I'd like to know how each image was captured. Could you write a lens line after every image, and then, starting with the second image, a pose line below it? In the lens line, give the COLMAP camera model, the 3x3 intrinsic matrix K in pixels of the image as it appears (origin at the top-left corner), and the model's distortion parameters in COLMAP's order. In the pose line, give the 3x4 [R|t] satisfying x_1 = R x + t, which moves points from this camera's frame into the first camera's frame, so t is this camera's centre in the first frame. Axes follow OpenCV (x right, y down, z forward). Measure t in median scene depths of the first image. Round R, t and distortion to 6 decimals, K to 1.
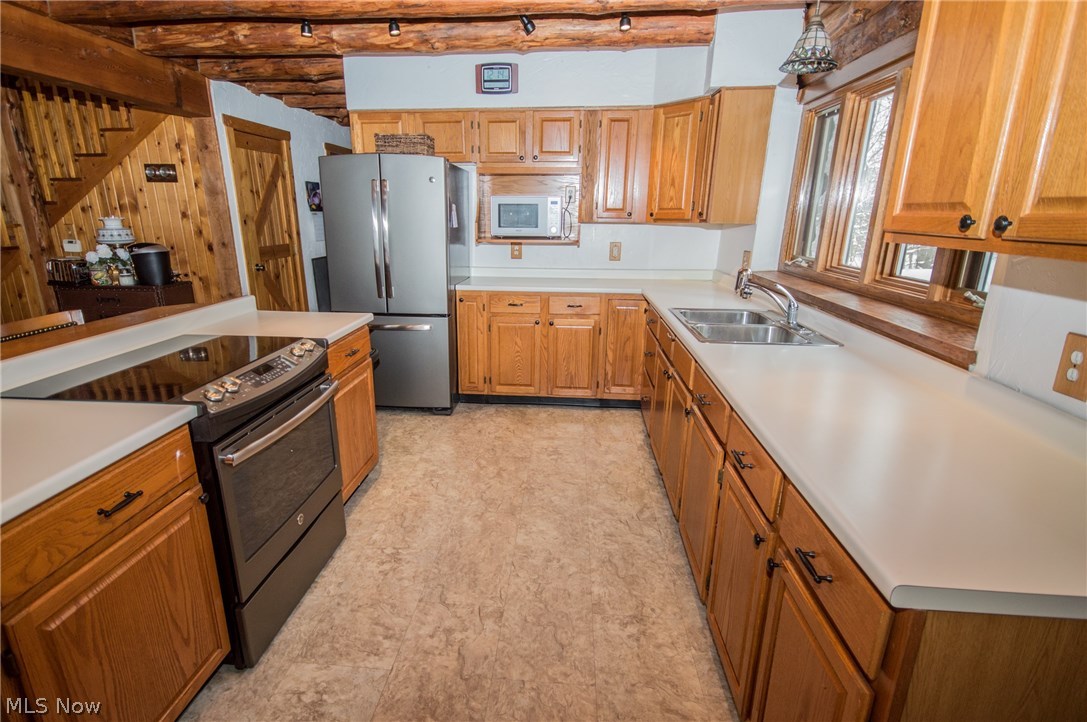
lens RADIAL K [[547.9, 0, 522.1], [0, 547.9, 382.3], [0, 0, 1]] dist [0.010427, -0.000955]
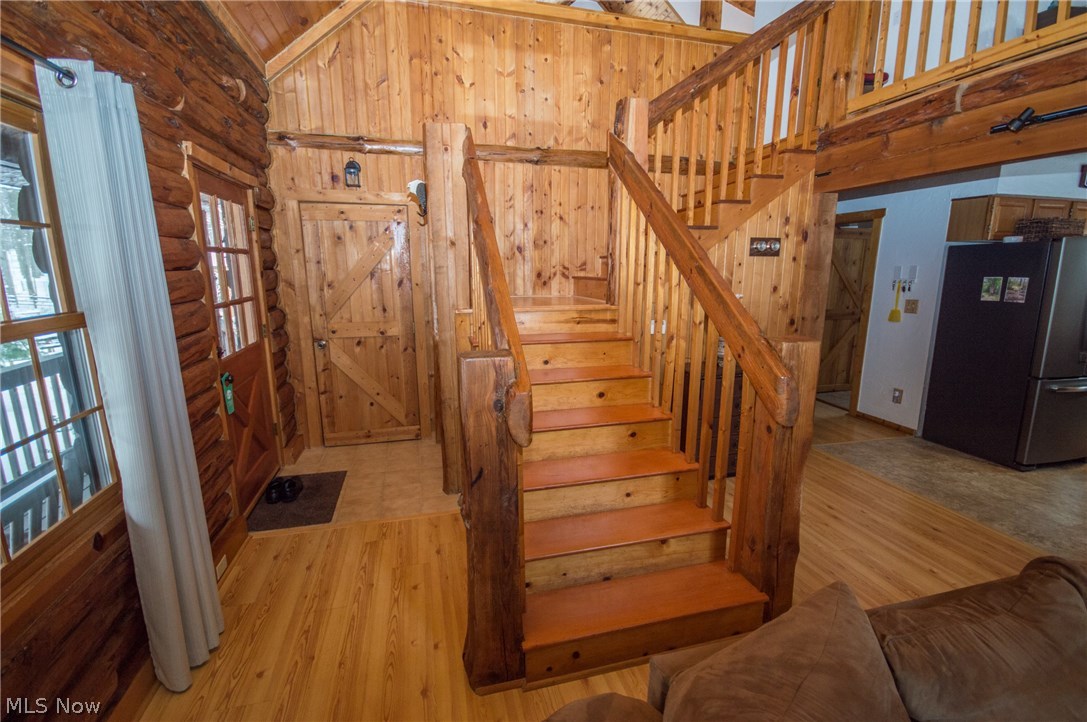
lens RADIAL K [[484.7, 0, 551.0], [0, 484.7, 362.7], [0, 0, 1]] dist [0.008872, -0.010348]
pose [[0.940875, -0.073434, 0.330700, -1.539272], [0.107303, 0.990558, -0.085330, -0.181854], [-0.321311, 0.115770, 0.939870, 0.431008]]
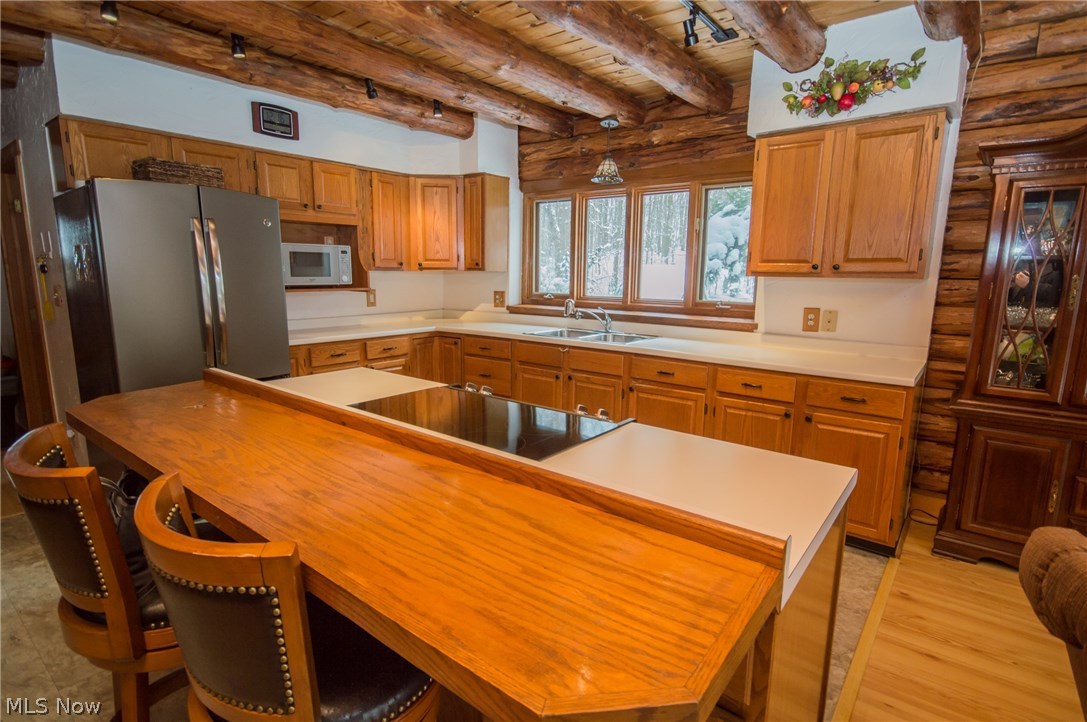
lens RADIAL K [[543.0, 0, 542.1], [0, 543.0, 368.1], [0, 0, 1]] dist [-0.004926, 0.003640]
pose [[0.551274, -0.146863, 0.821297, -0.608555], [0.239348, 0.970848, 0.012949, -0.047960], [-0.799256, 0.189437, 0.570354, 0.189025]]
